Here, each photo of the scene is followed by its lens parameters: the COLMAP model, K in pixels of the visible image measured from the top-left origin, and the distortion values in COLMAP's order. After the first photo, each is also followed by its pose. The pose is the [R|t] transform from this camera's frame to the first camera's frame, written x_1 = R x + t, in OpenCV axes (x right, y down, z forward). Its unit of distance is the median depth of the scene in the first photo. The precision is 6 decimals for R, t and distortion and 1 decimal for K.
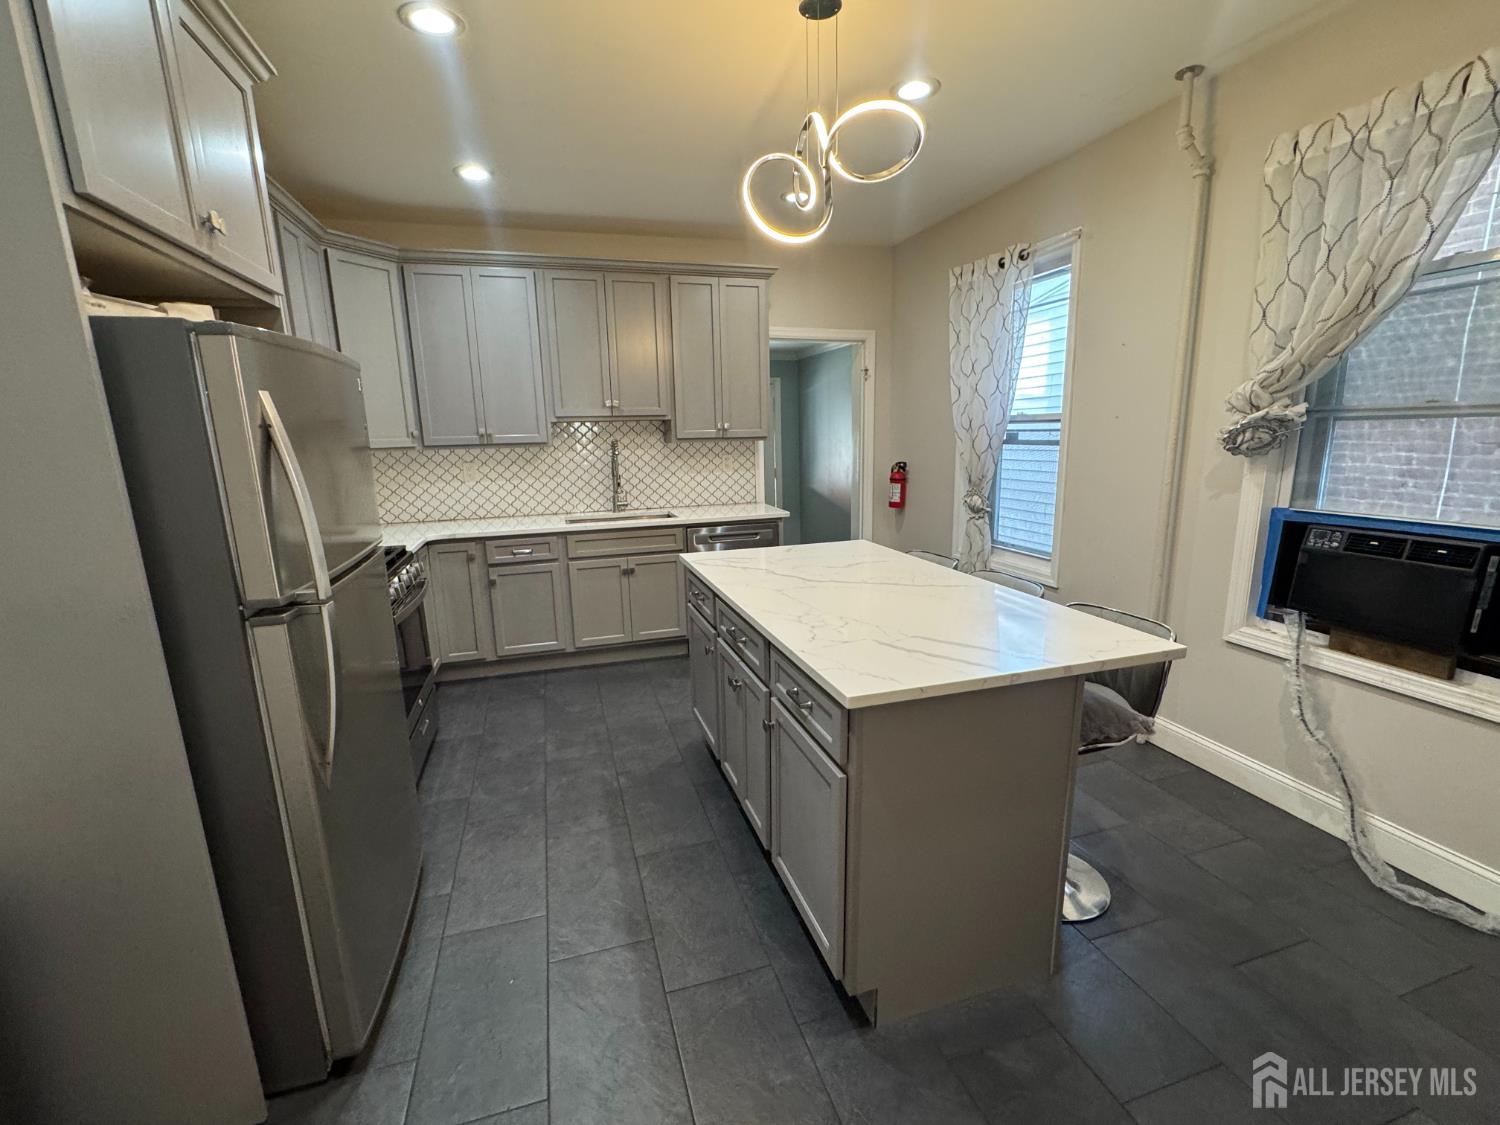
lens RADIAL K [[652.0, 0, 750.0], [0, 652.0, 562.5], [0, 0, 1]] dist [-0.002409, 0.000645]
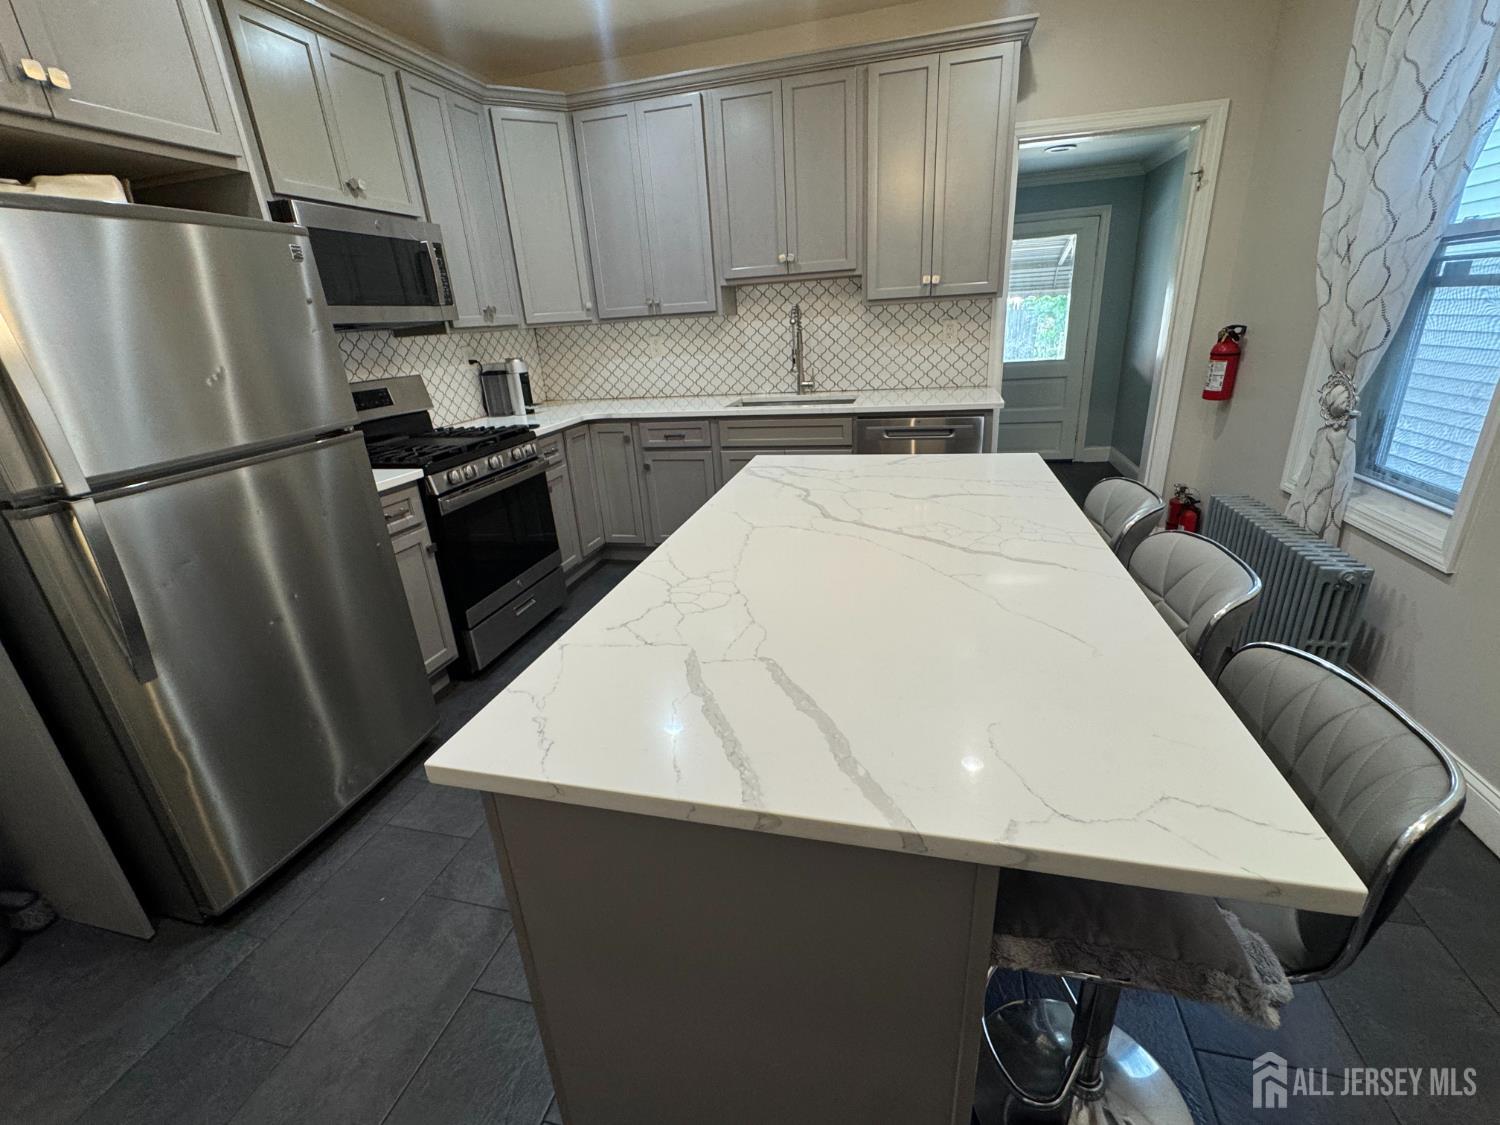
lens RADIAL K [[652.0, 0, 750.0], [0, 652.0, 562.5], [0, 0, 1]] dist [-0.002409, 0.000645]
pose [[0.849464, 0.160867, -0.502526, 0.209701], [-0.064332, 0.976862, 0.203964, -0.032807], [0.523710, -0.140932, 0.840159, 0.222737]]
